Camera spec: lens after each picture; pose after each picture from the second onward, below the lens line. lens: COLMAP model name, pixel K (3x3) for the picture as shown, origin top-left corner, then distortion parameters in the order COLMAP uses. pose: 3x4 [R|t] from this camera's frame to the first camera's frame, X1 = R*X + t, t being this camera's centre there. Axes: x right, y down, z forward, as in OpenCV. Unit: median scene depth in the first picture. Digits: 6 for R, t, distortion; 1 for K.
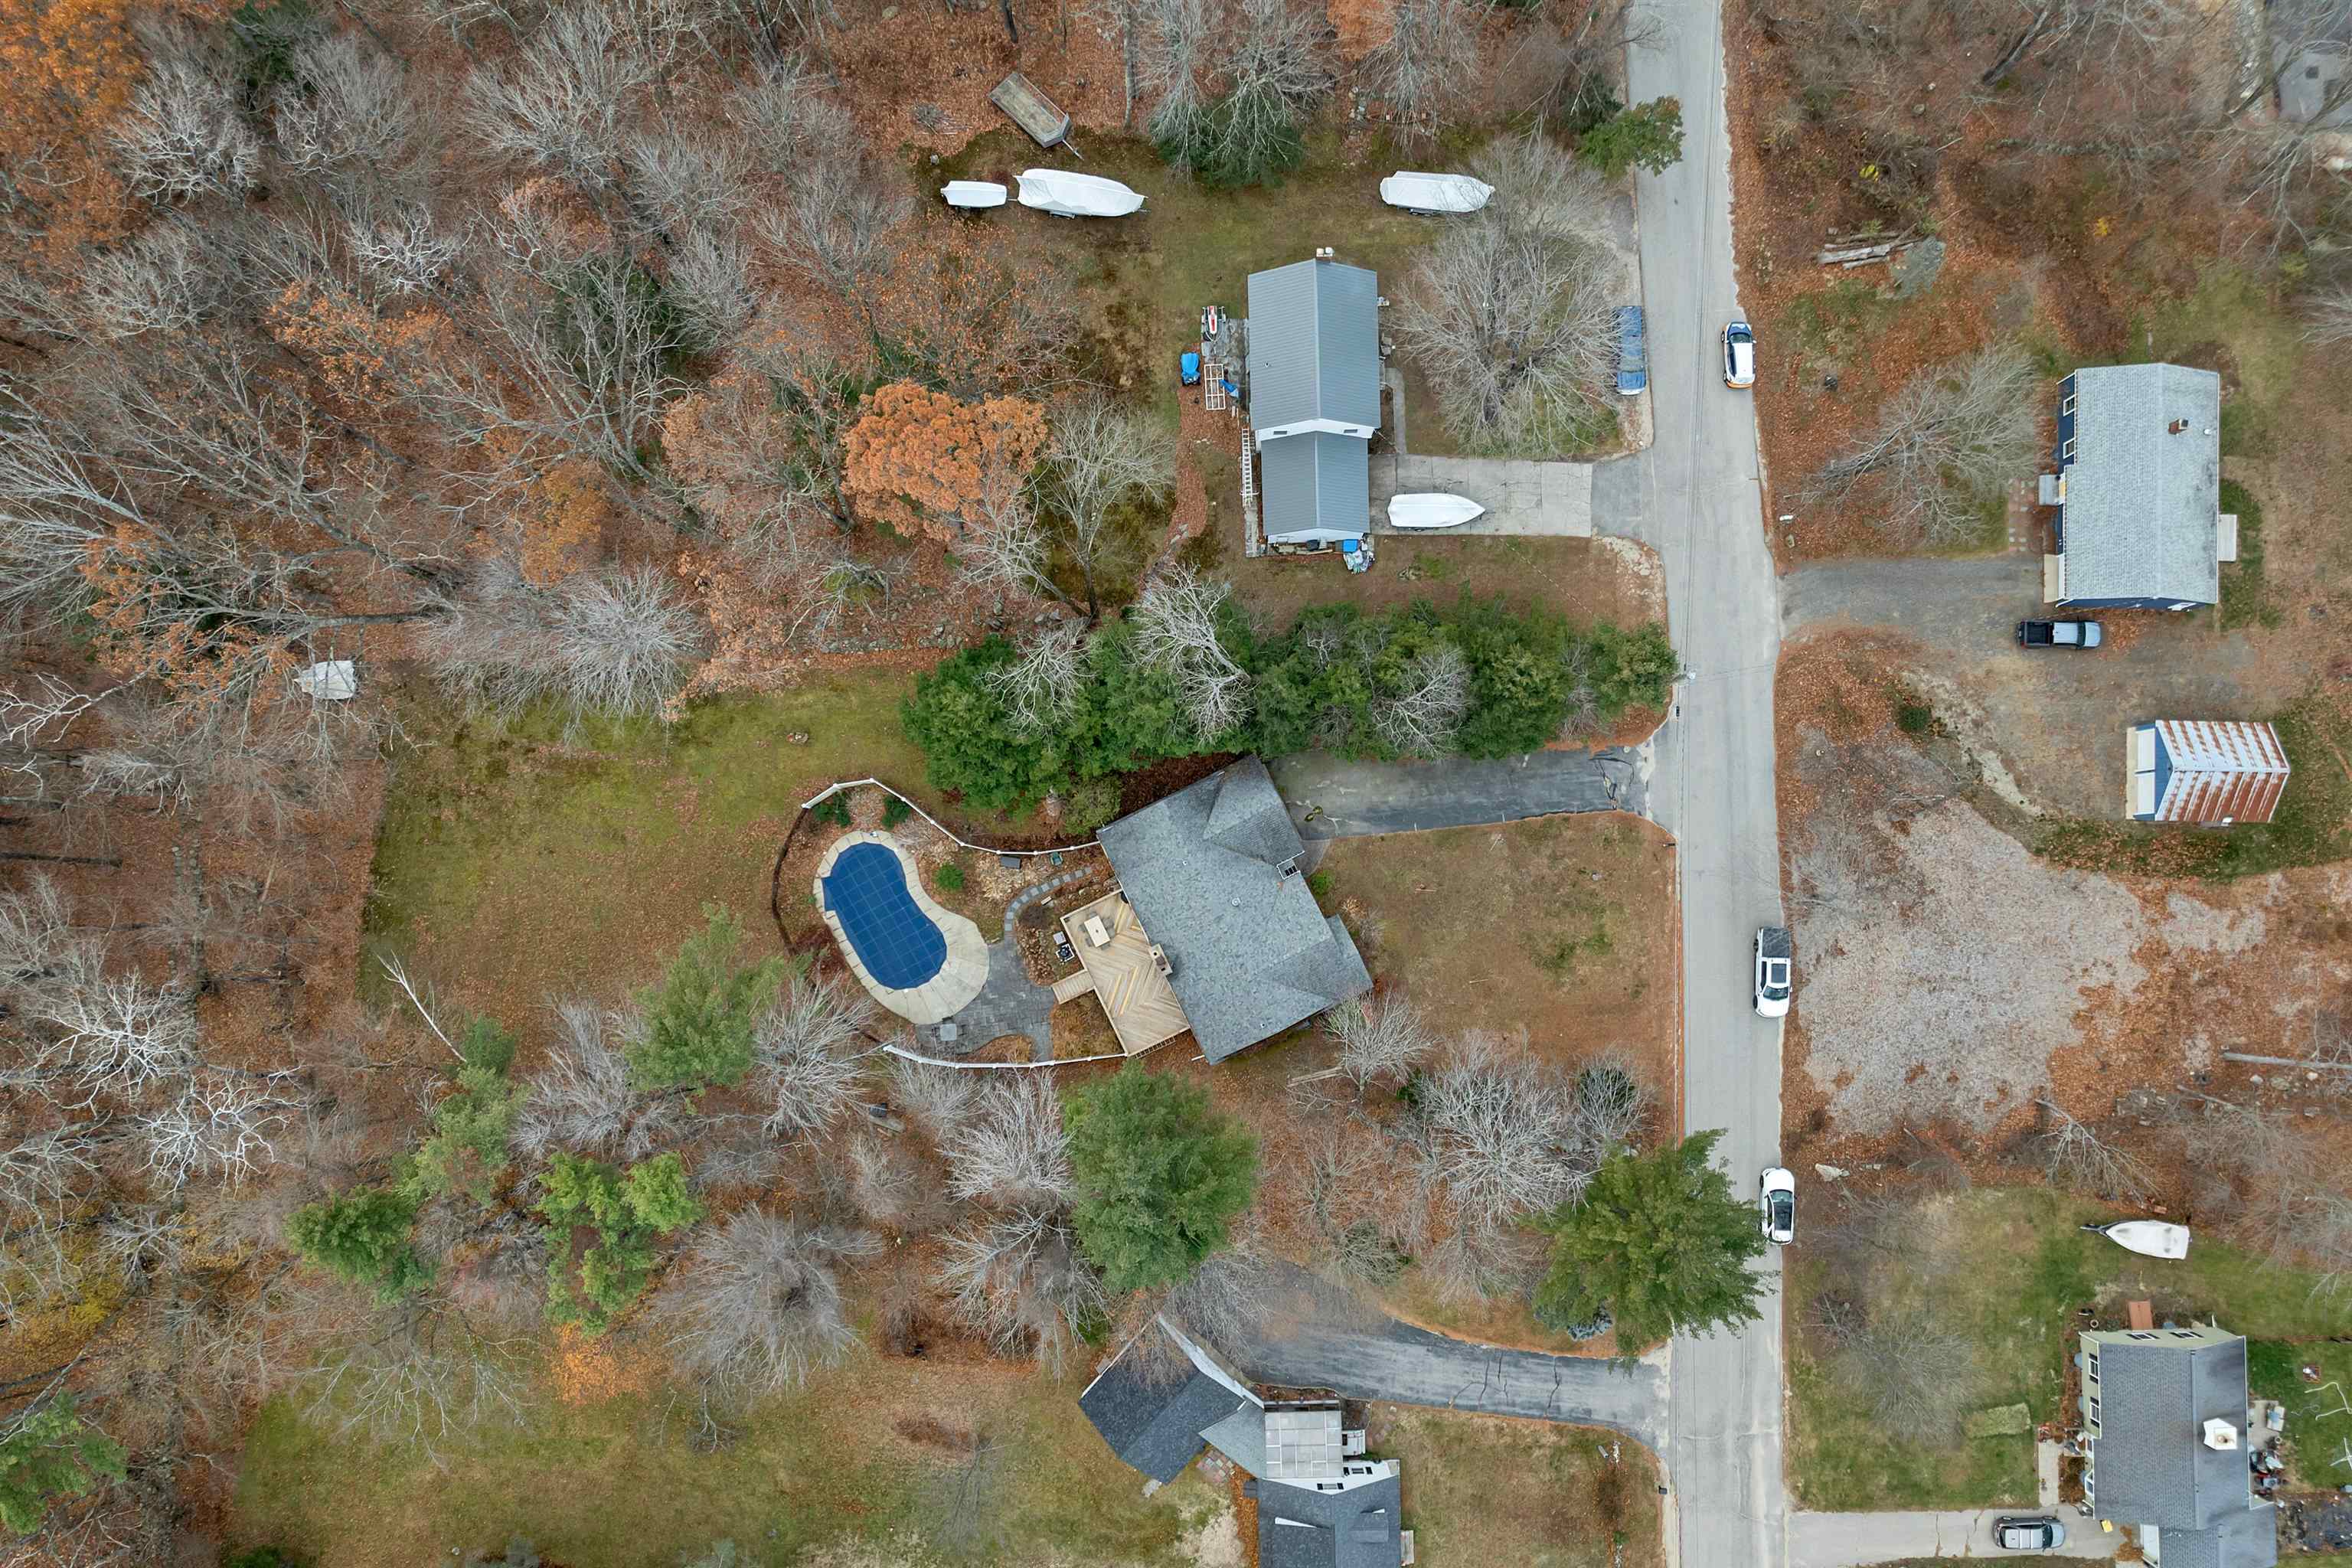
lens RADIAL K [[1688.3, 0, 1182.7], [0, 1688.3, 866.8], [0, 0, 1]] dist [-0.031905, -0.004034]
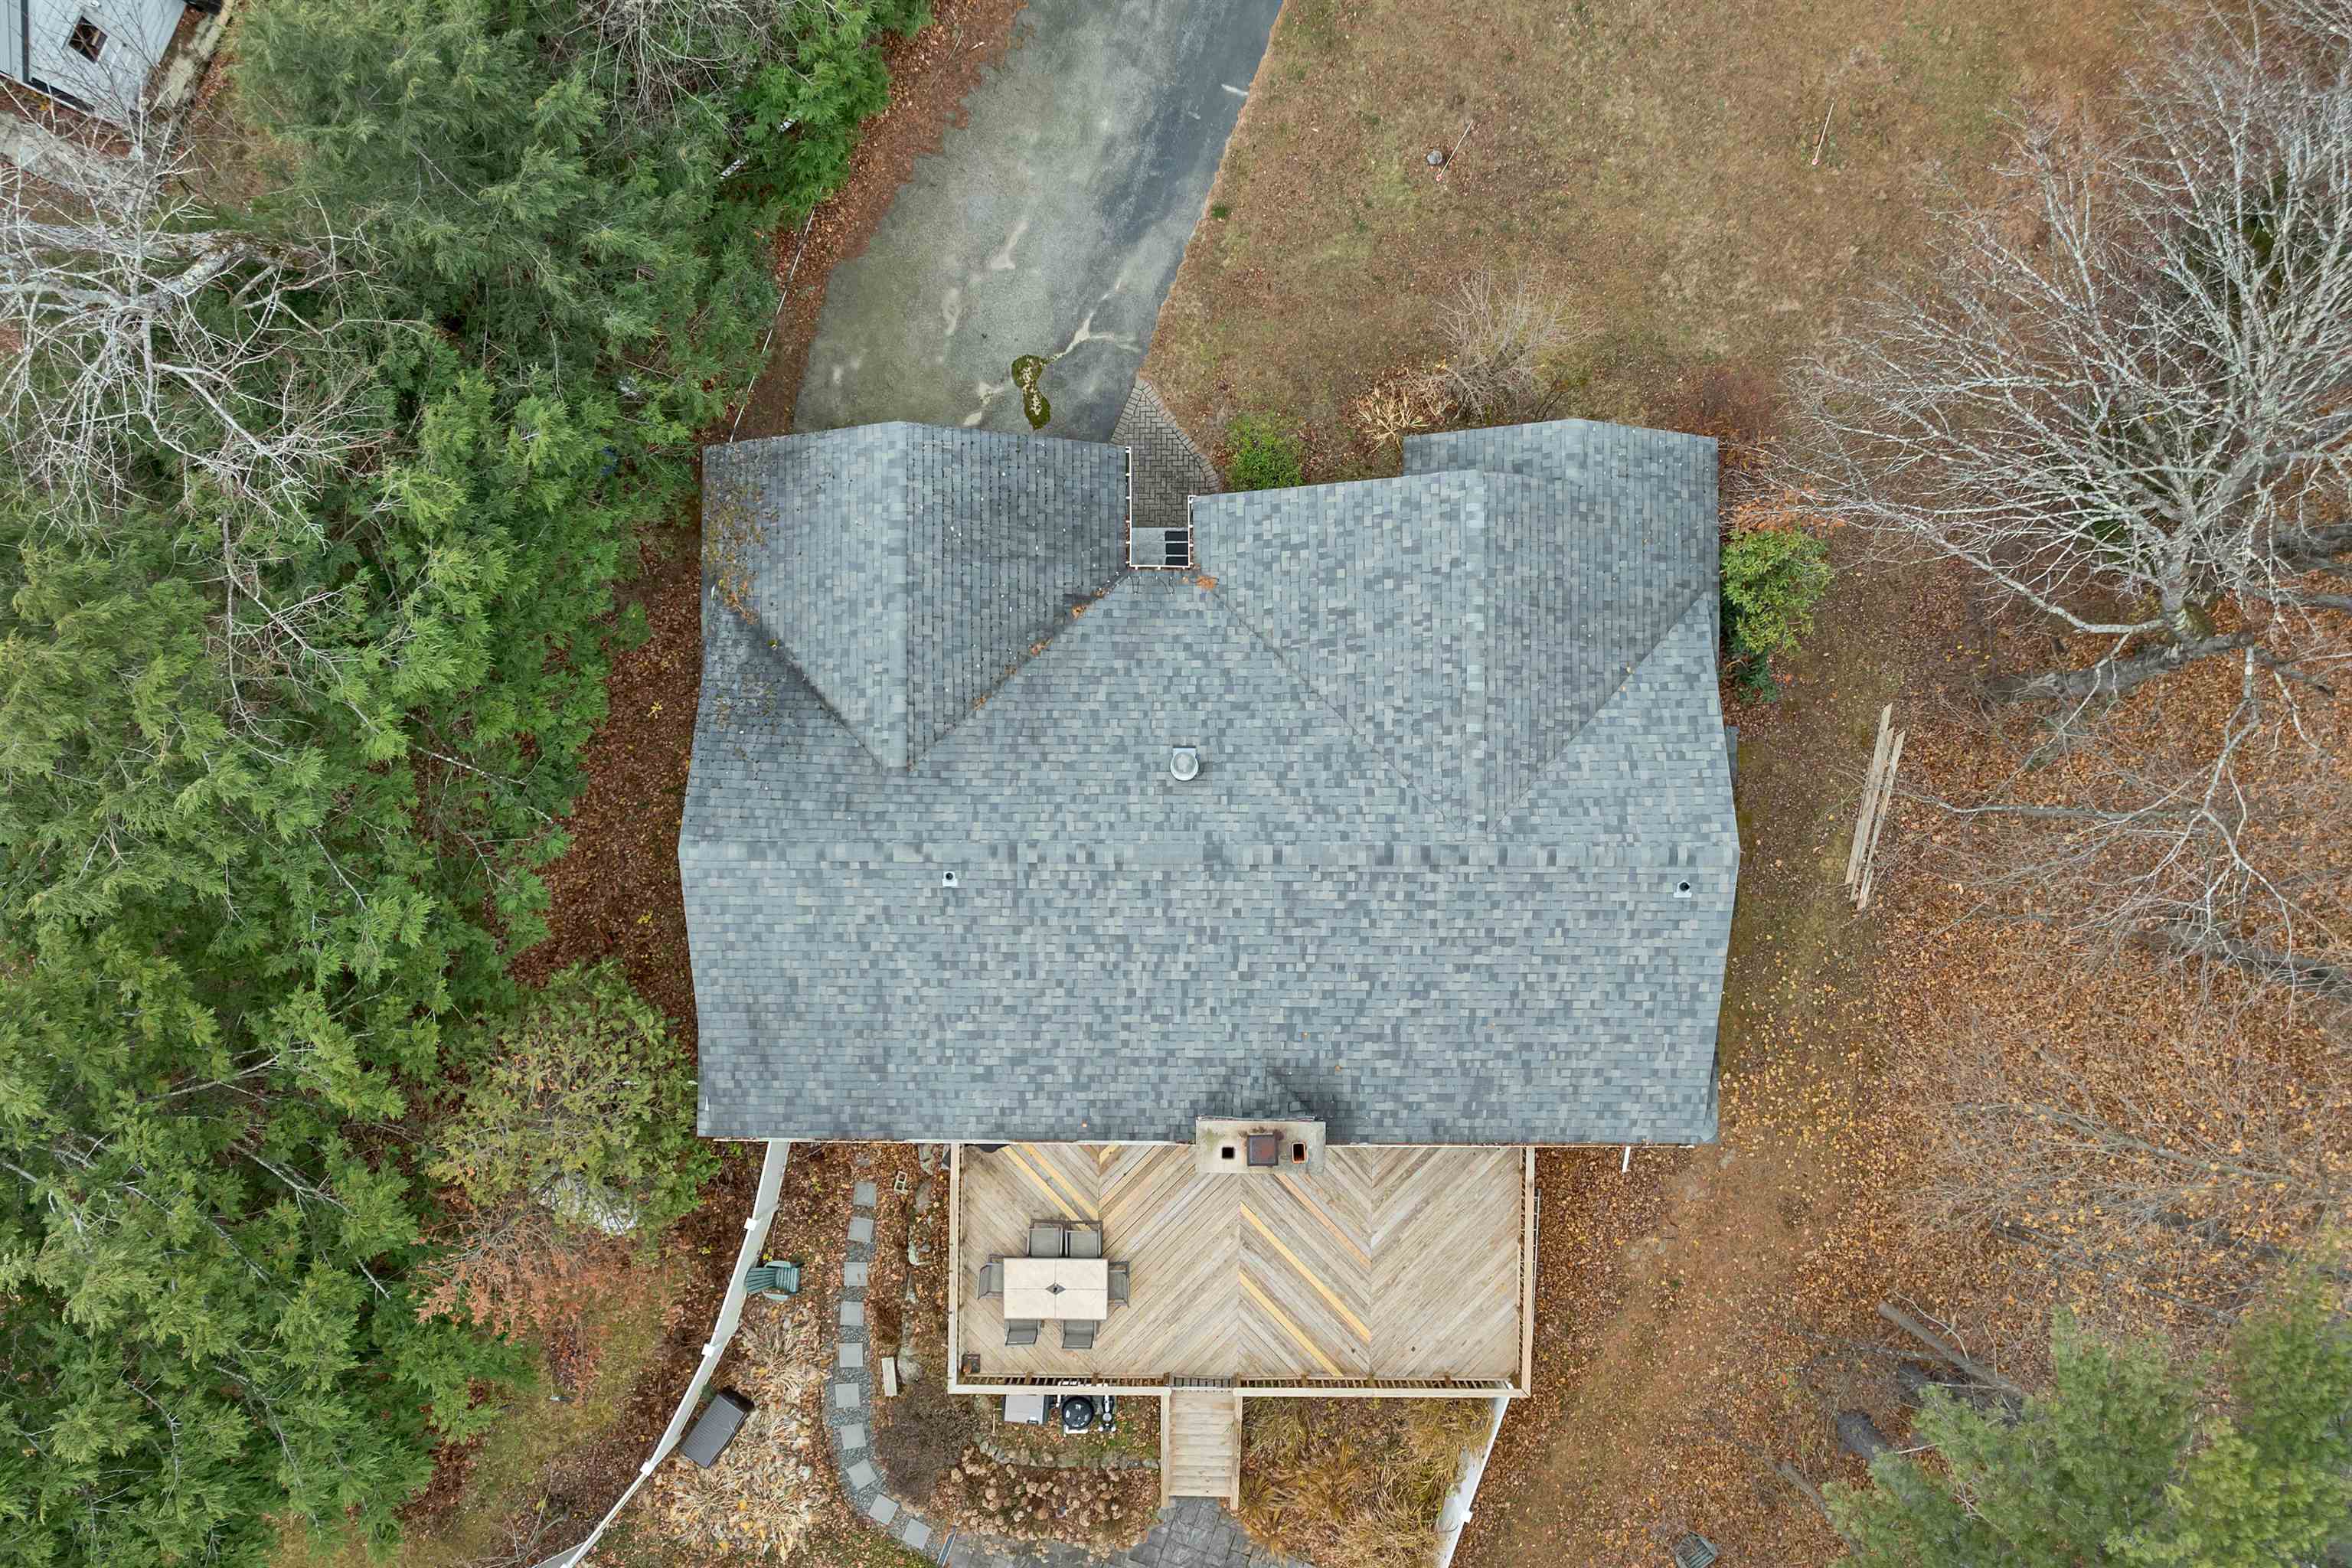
lens RADIAL K [[1688.3, 0, 1182.7], [0, 1688.3, 866.8], [0, 0, 1]] dist [-0.031905, -0.004034]
pose [[0.445524, -0.894989, 0.022430, 0.011982], [0.895217, 0.445631, -0.000276, 0.026407], [-0.009749, 0.020203, 0.999748, 0.730269]]
